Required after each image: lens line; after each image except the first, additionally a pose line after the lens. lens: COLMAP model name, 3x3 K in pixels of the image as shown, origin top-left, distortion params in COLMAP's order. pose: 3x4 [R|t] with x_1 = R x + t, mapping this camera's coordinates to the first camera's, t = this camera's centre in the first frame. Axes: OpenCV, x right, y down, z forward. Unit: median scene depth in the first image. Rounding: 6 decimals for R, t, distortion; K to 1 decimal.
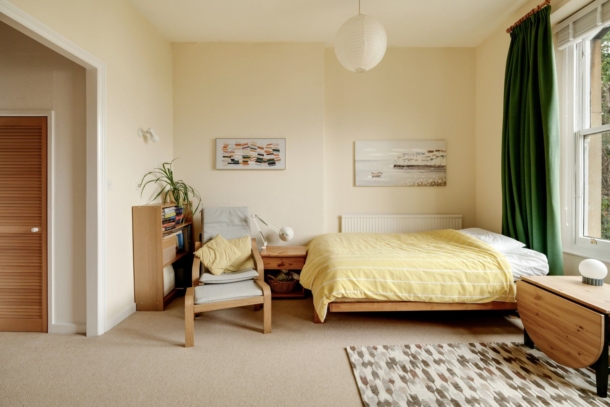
lens RADIAL K [[287.5, 0, 305.2], [0, 287.5, 192.8], [0, 0, 1]] dist [-0.000613, -0.000280]
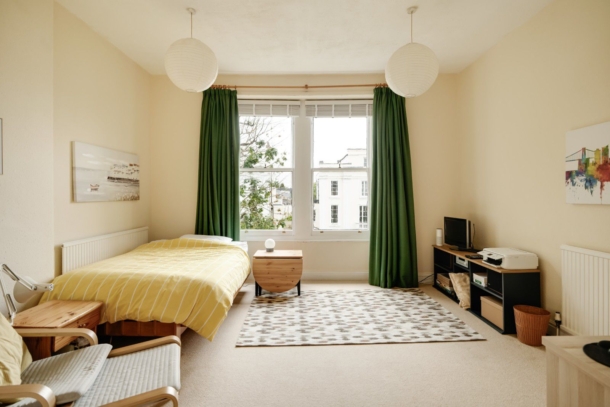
lens RADIAL K [[320.1, 0, 301.2], [0, 320.1, 193.9], [0, 0, 1]] dist [0.000620, 0.000142]
pose [[0.008015, 0.002215, 0.999965, -0.671604], [0.007482, 0.999969, -0.002275, -0.039902], [-0.999940, 0.007500, 0.007998, 0.426356]]
